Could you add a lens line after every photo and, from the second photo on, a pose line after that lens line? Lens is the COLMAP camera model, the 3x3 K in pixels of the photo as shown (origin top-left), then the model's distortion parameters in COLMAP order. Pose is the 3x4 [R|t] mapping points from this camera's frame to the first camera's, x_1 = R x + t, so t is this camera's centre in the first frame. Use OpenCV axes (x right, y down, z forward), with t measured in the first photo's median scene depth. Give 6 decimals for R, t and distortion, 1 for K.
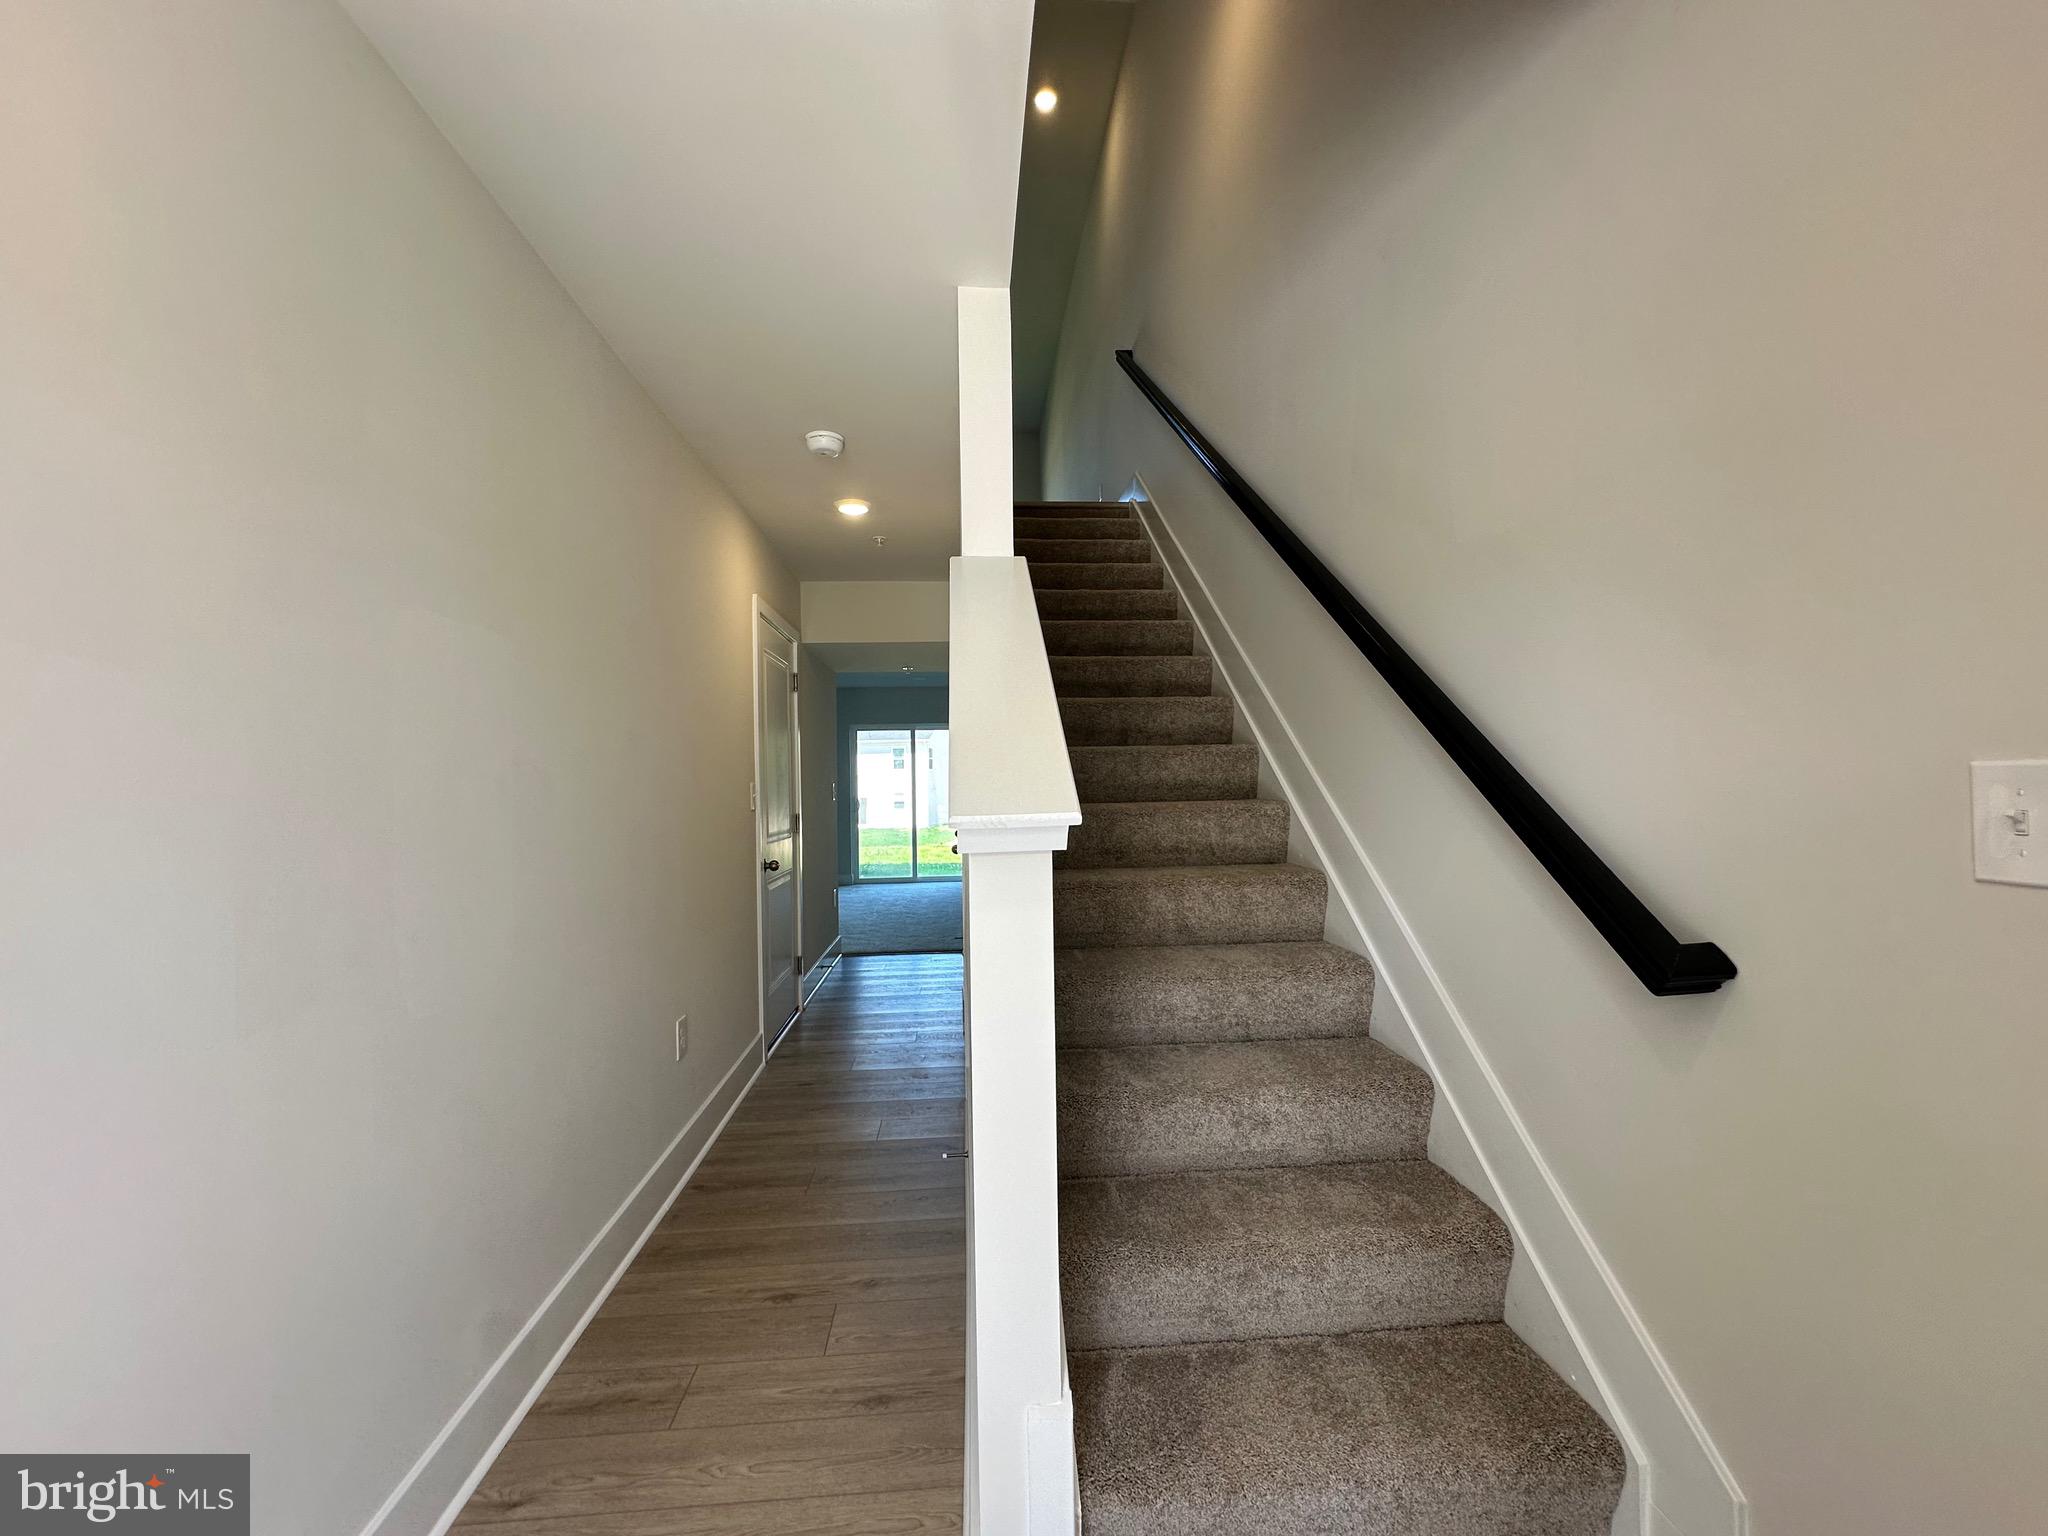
lens RADIAL K [[821.3, 0, 1024.7], [0, 821.3, 761.7], [0, 0, 1]] dist [-0.007397, 0.001256]
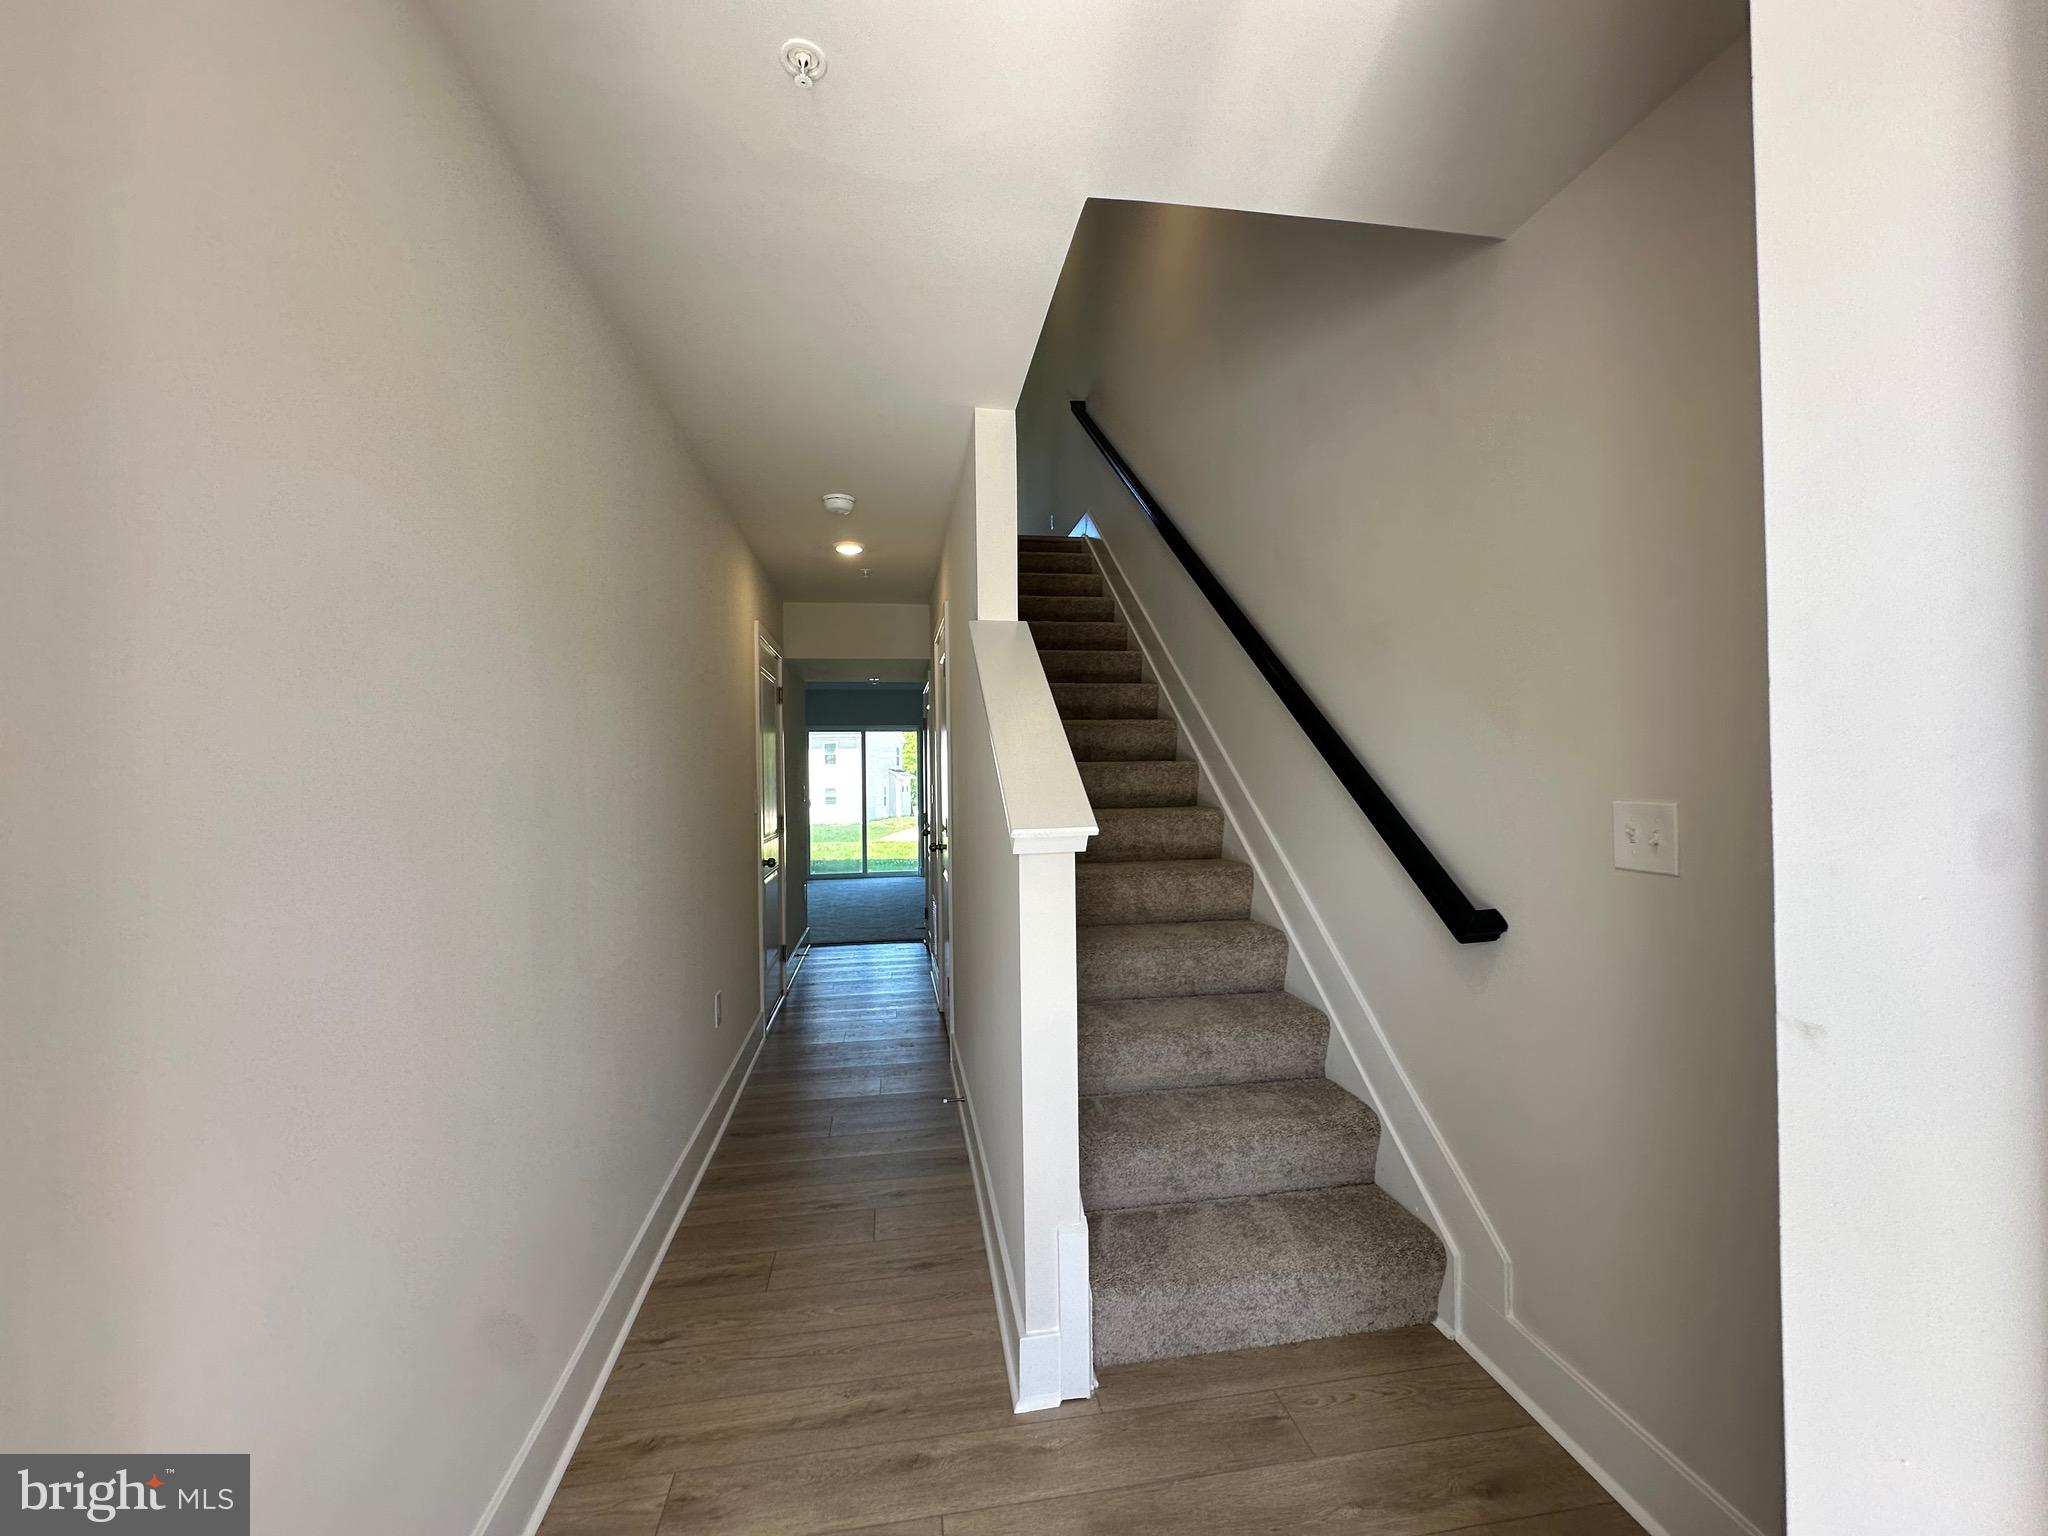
lens RADIAL K [[821.3, 0, 1023.4], [0, 821.3, 759.6], [0, 0, 1]] dist [-0.007397, 0.001256]
pose [[0.996436, 0.005473, 0.084175, -0.111024], [-0.005775, 0.999978, 0.003336, -0.037339], [-0.084155, -0.003810, 0.996445, -0.279398]]
